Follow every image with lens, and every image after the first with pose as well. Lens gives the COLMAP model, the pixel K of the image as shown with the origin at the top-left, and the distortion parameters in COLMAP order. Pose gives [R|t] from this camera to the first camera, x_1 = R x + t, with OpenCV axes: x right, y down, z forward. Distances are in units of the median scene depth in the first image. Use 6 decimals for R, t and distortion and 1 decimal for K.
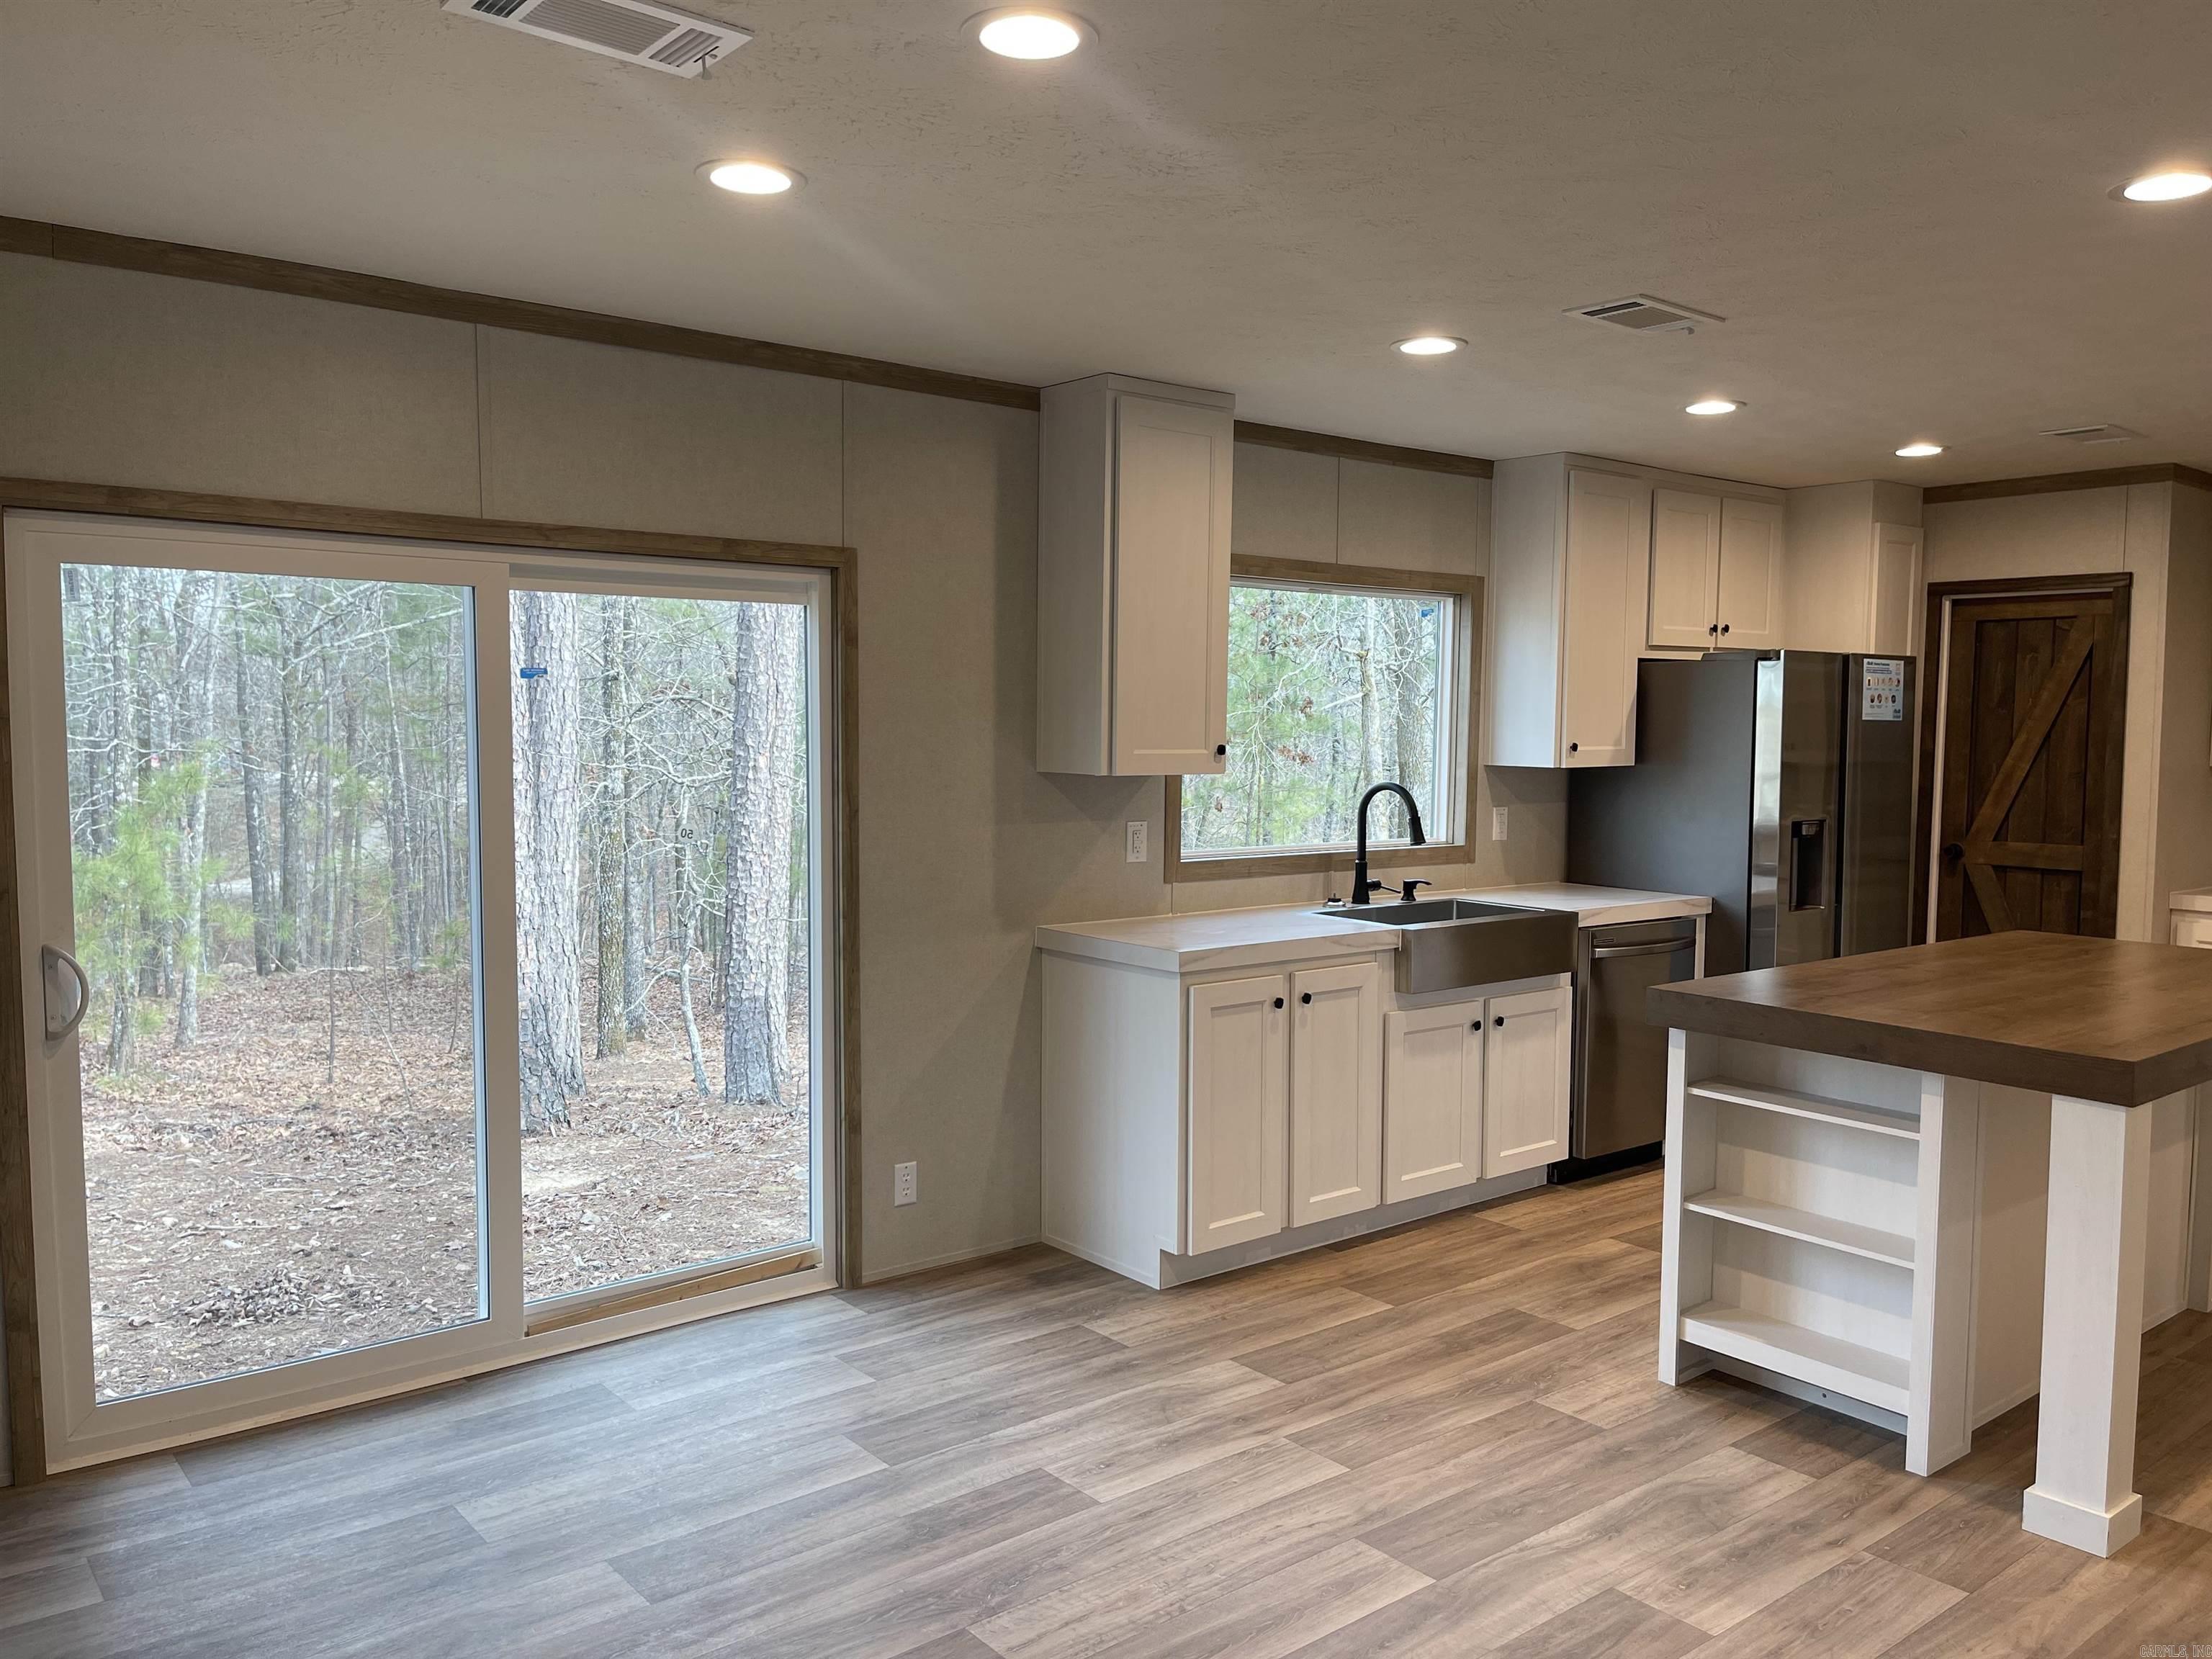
lens RADIAL K [[1660.7, 0, 1117.6], [0, 1660.7, 834.9], [0, 0, 1]] dist [0.070855, -0.096318]
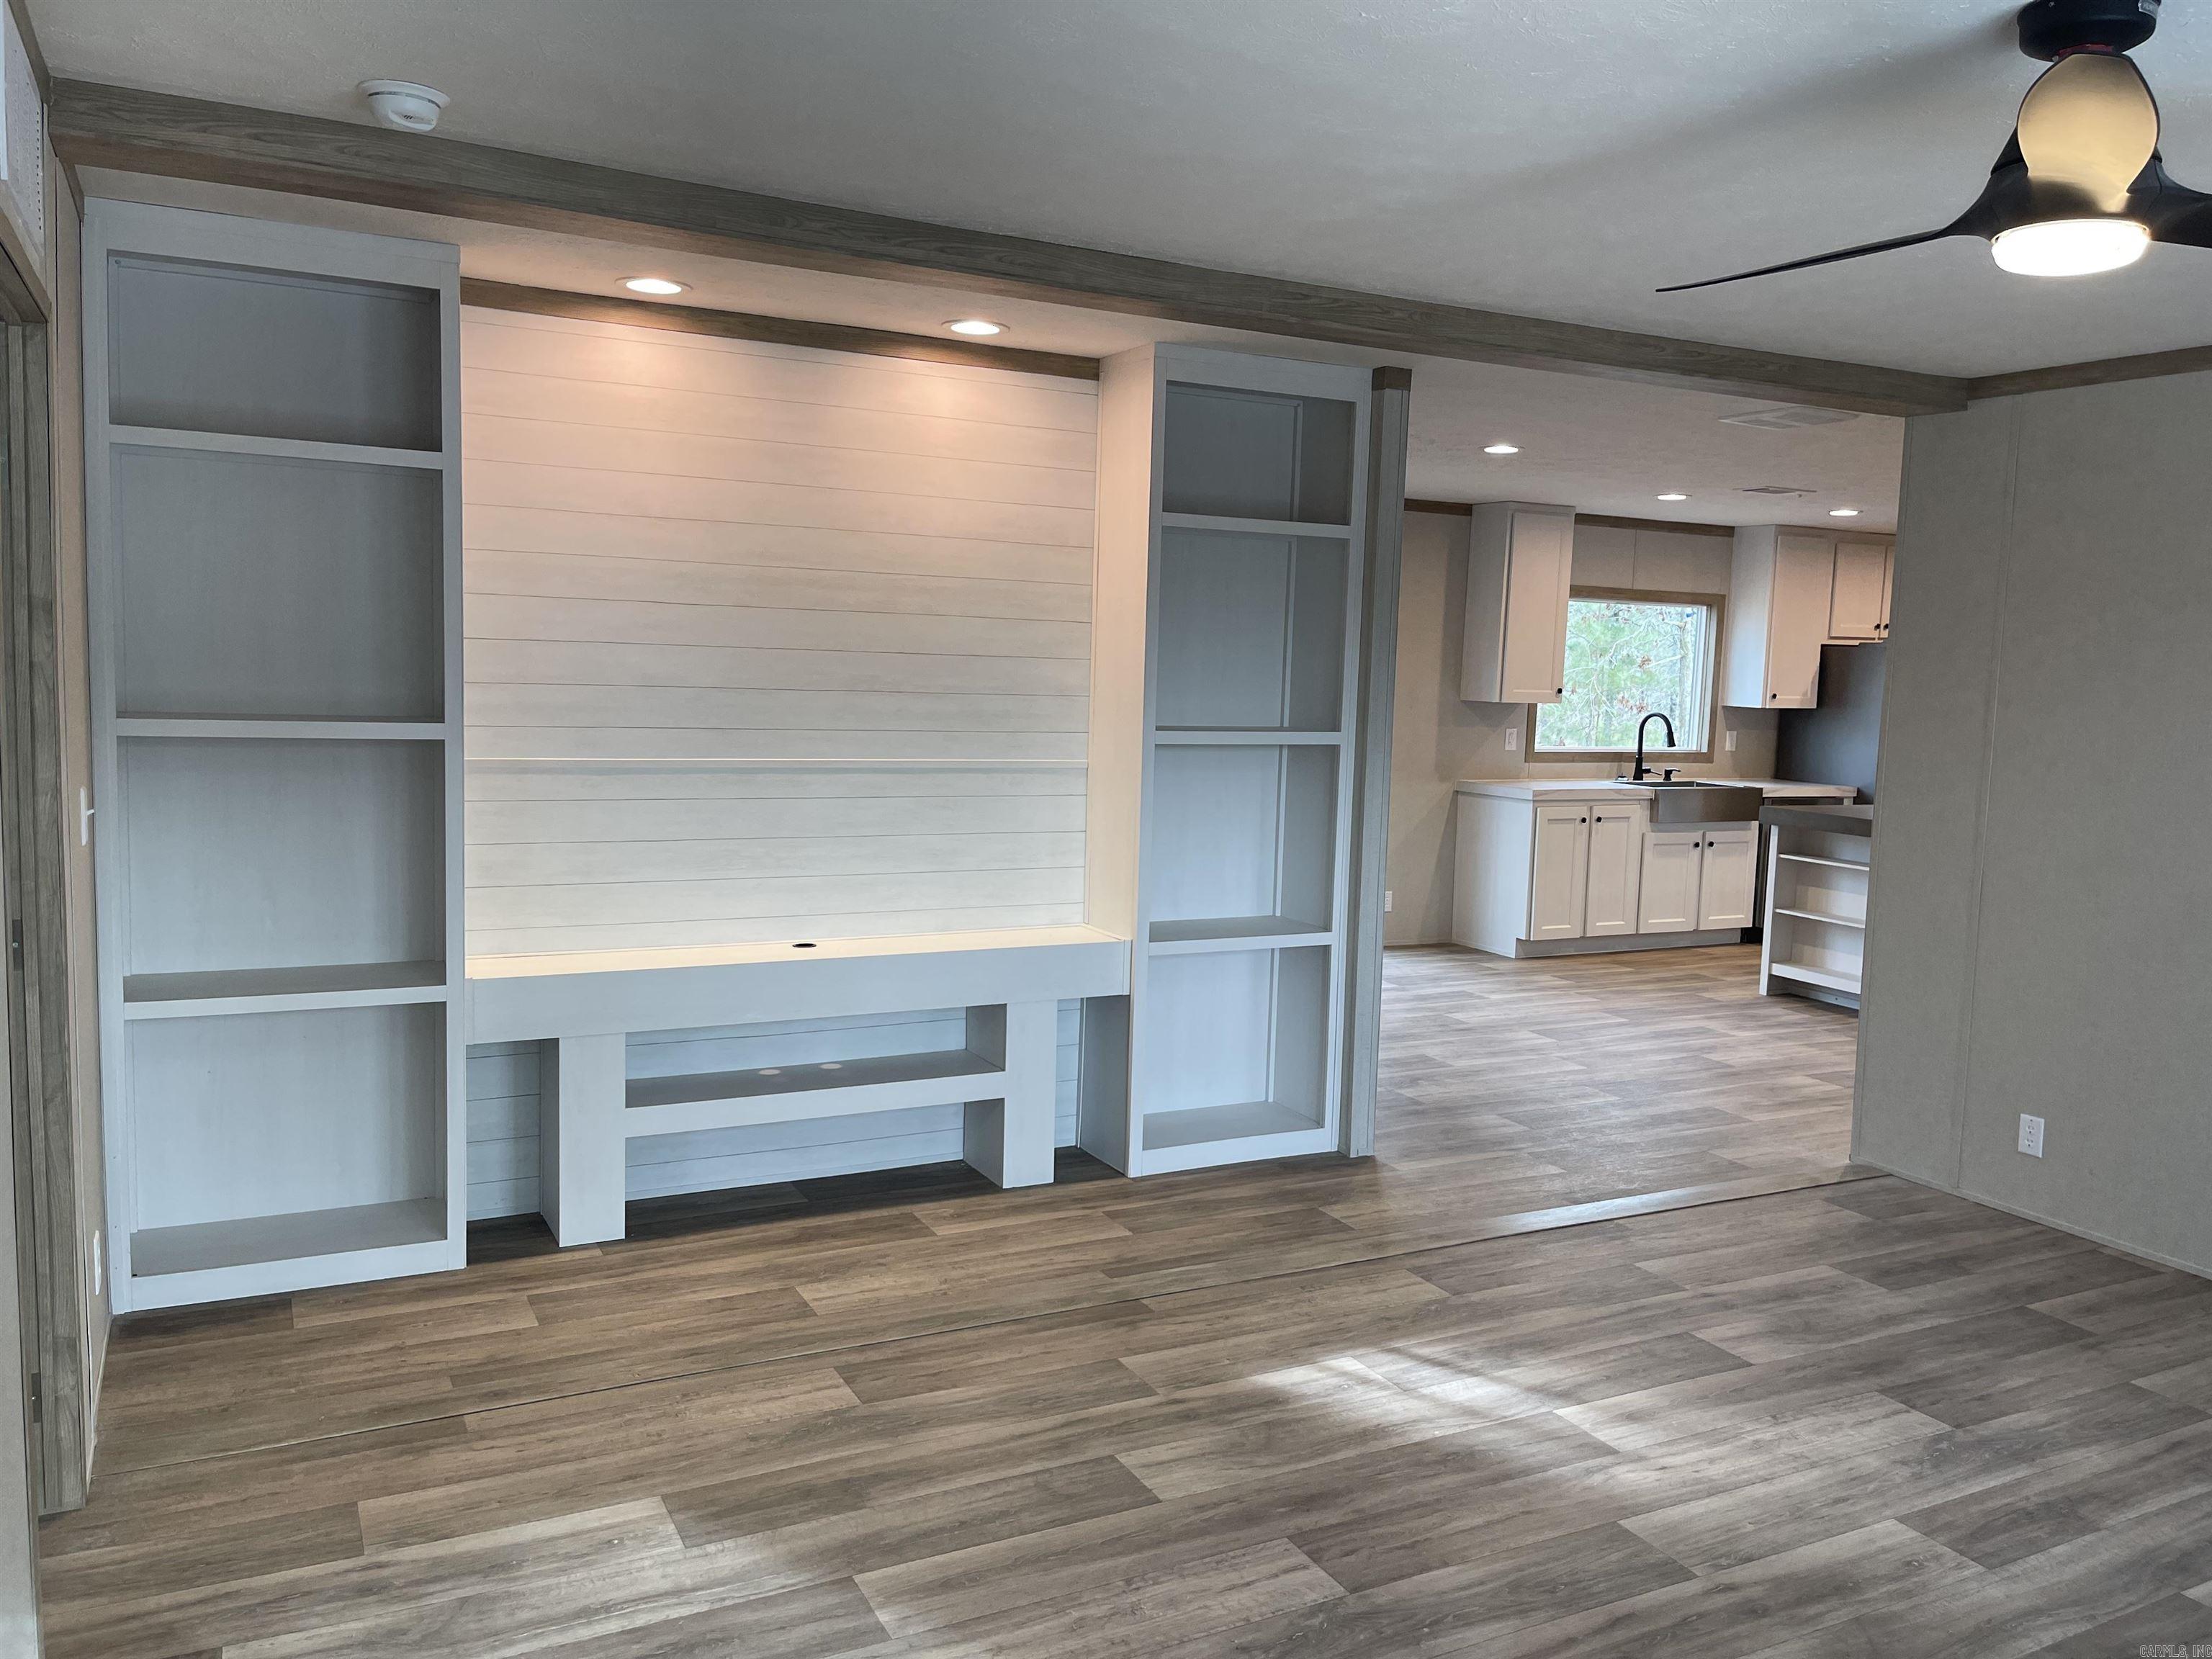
lens RADIAL K [[1680.8, 0, 1105.0], [0, 1680.8, 819.6], [0, 0, 1]] dist [0.030459, -0.007602]
pose [[0.978465, 0.042478, -0.201992, -0.053095], [-0.038088, 0.998947, 0.025570, 0.069207], [0.202866, -0.017326, 0.979053, -1.035649]]
